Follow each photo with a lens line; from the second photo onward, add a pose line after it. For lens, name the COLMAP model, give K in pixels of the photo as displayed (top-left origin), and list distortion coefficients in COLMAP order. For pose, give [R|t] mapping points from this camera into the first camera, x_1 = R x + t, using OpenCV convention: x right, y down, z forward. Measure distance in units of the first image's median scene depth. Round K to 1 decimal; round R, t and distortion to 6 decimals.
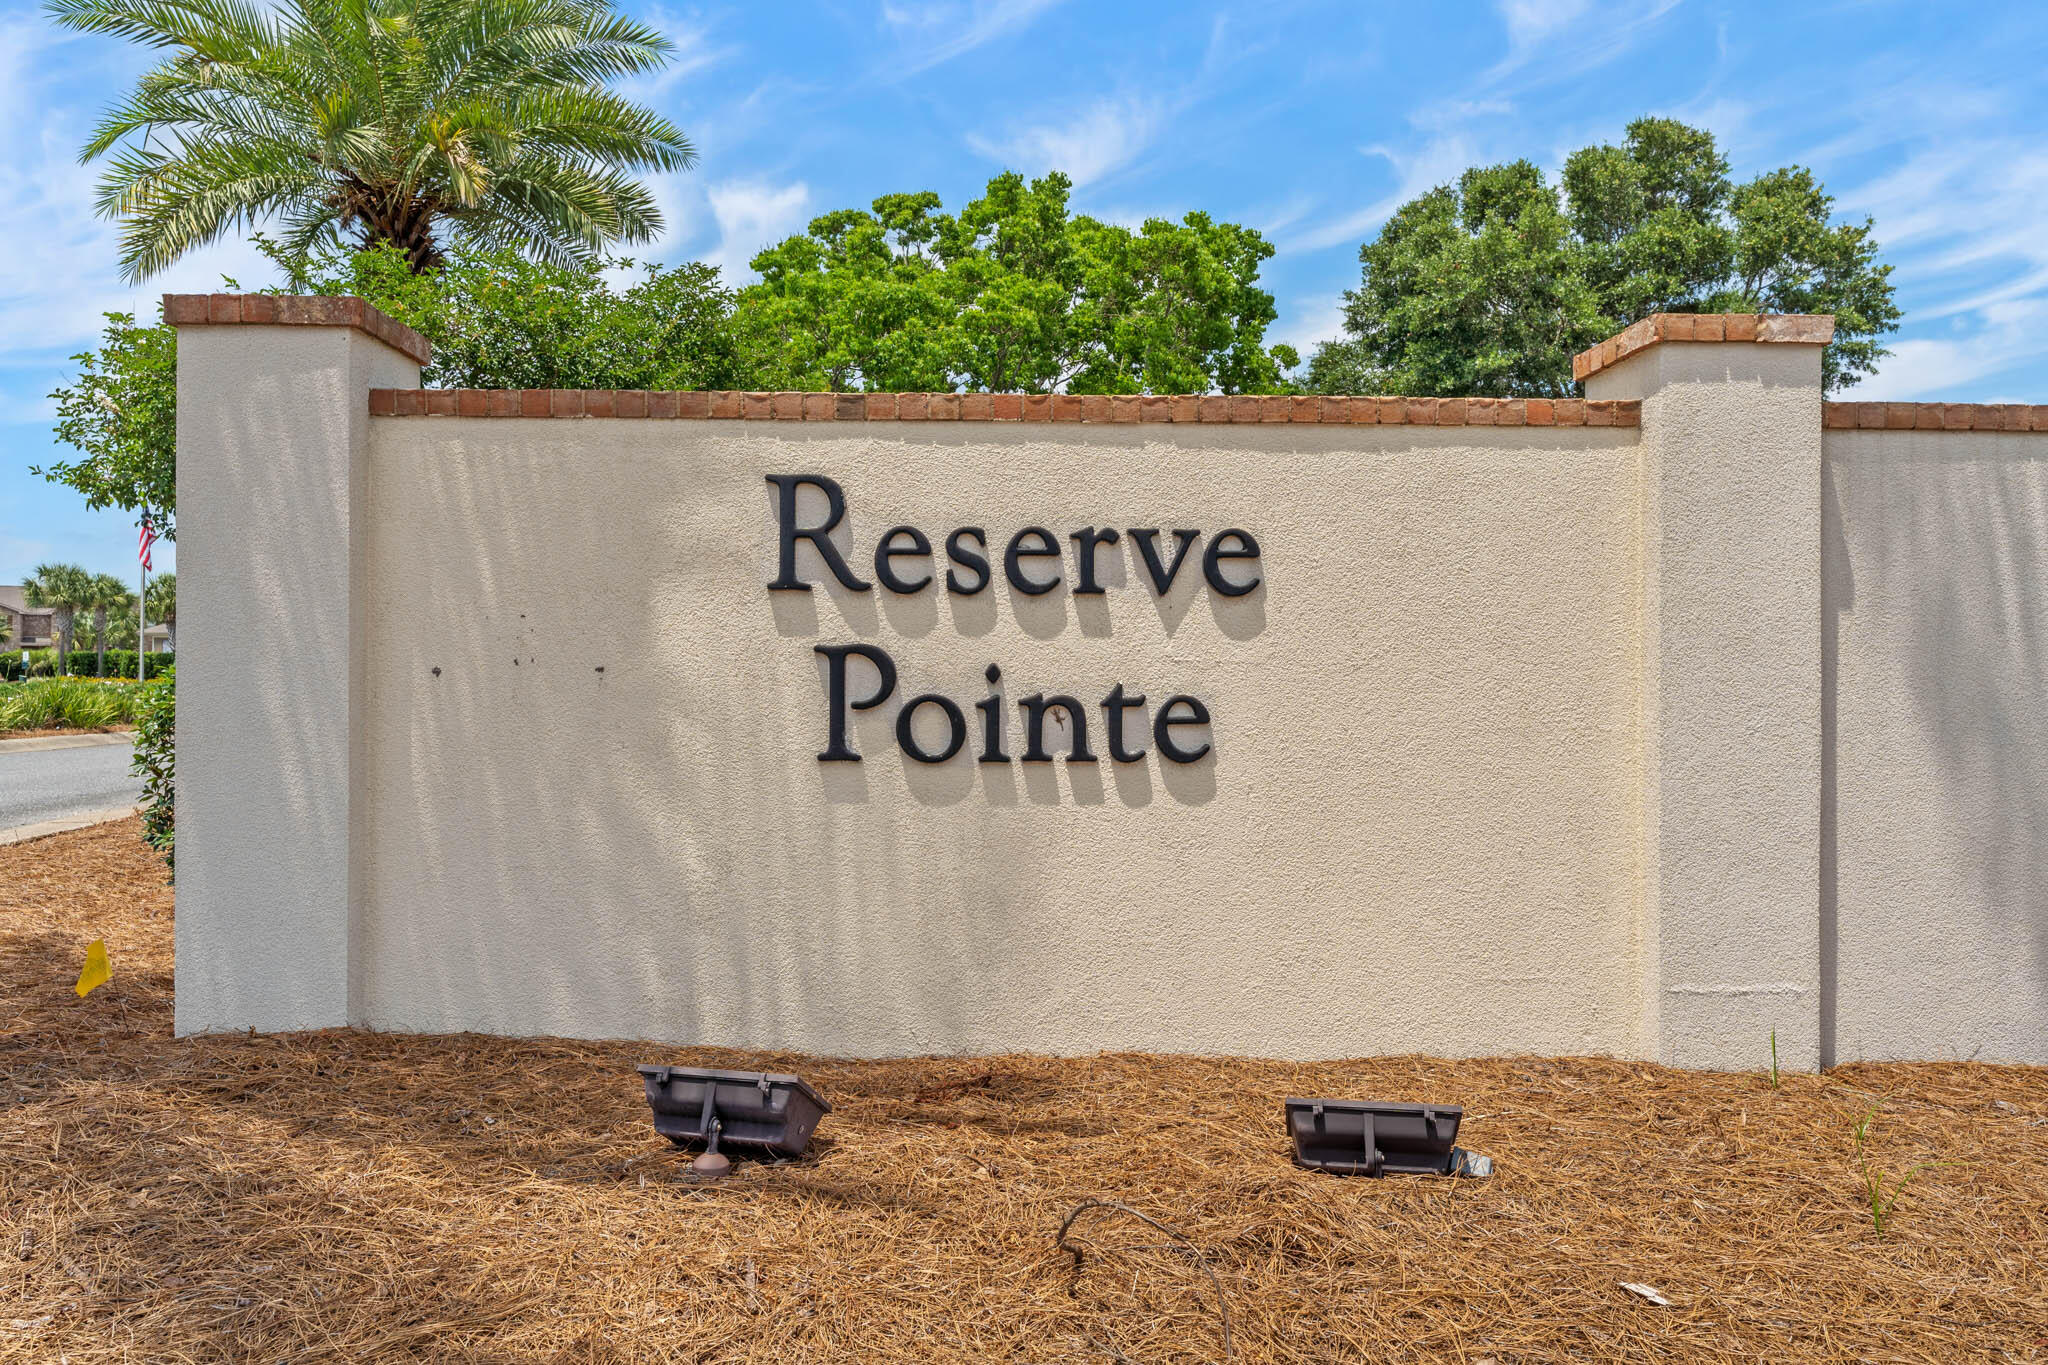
lens RADIAL K [[1379.0, 0, 1020.8], [0, 1379.0, 694.5], [0, 0, 1]] dist [-0.000197, -0.000590]
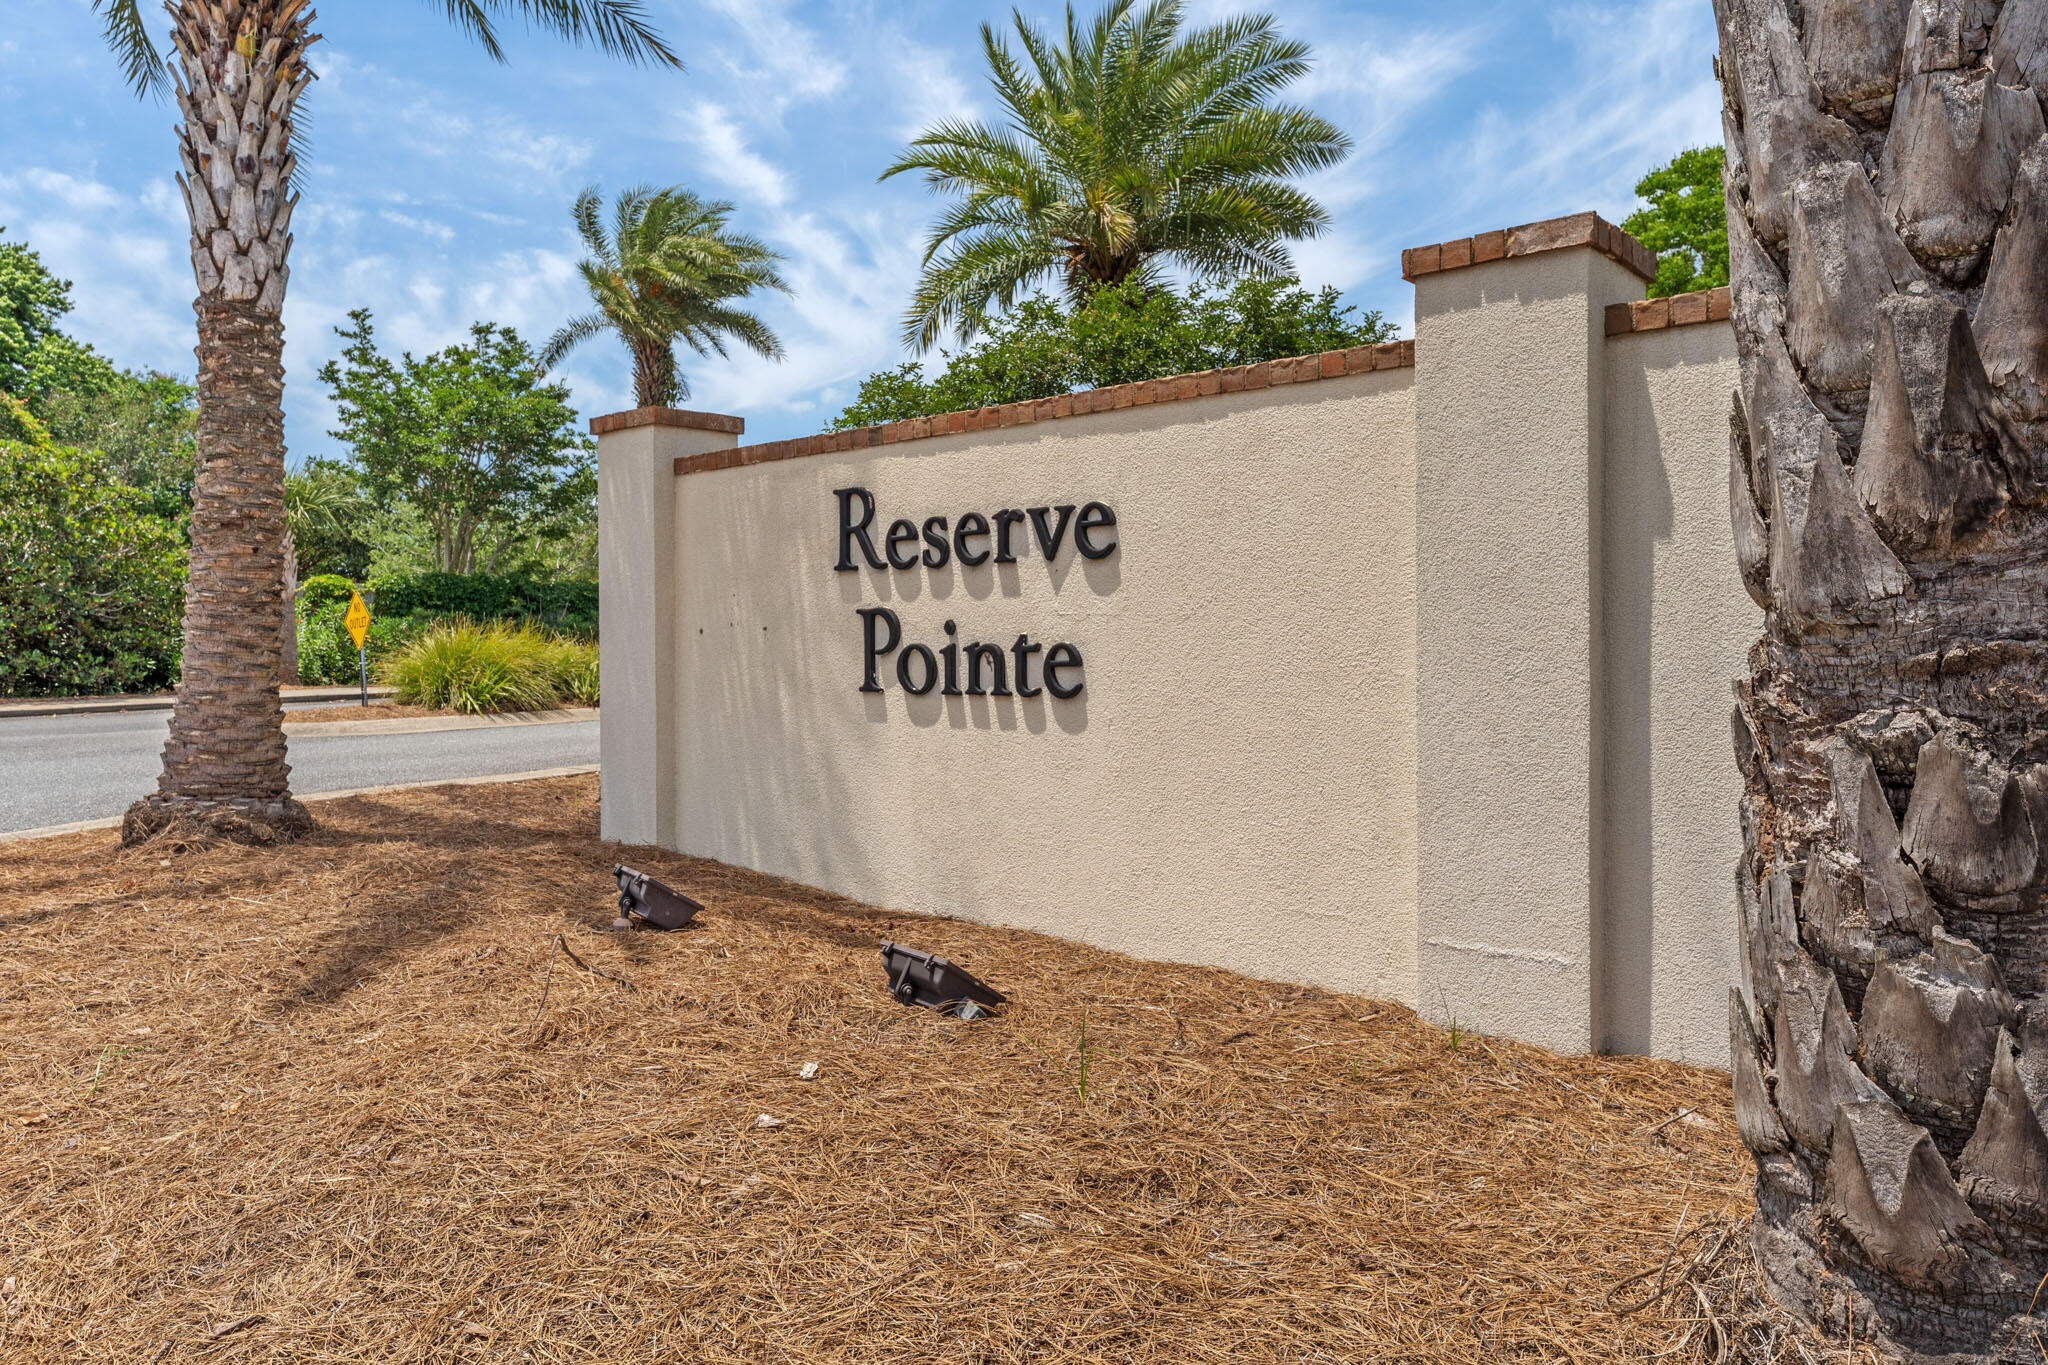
lens RADIAL K [[1379.0, 0, 1007.4], [0, 1379.0, 672.2], [0, 0, 1]] dist [-0.000197, -0.000590]
pose [[0.721470, 0.007486, -0.692405, 0.925412], [0.005260, 0.999853, 0.016291, 0.006486], [0.692425, -0.015395, 0.721325, 0.090893]]
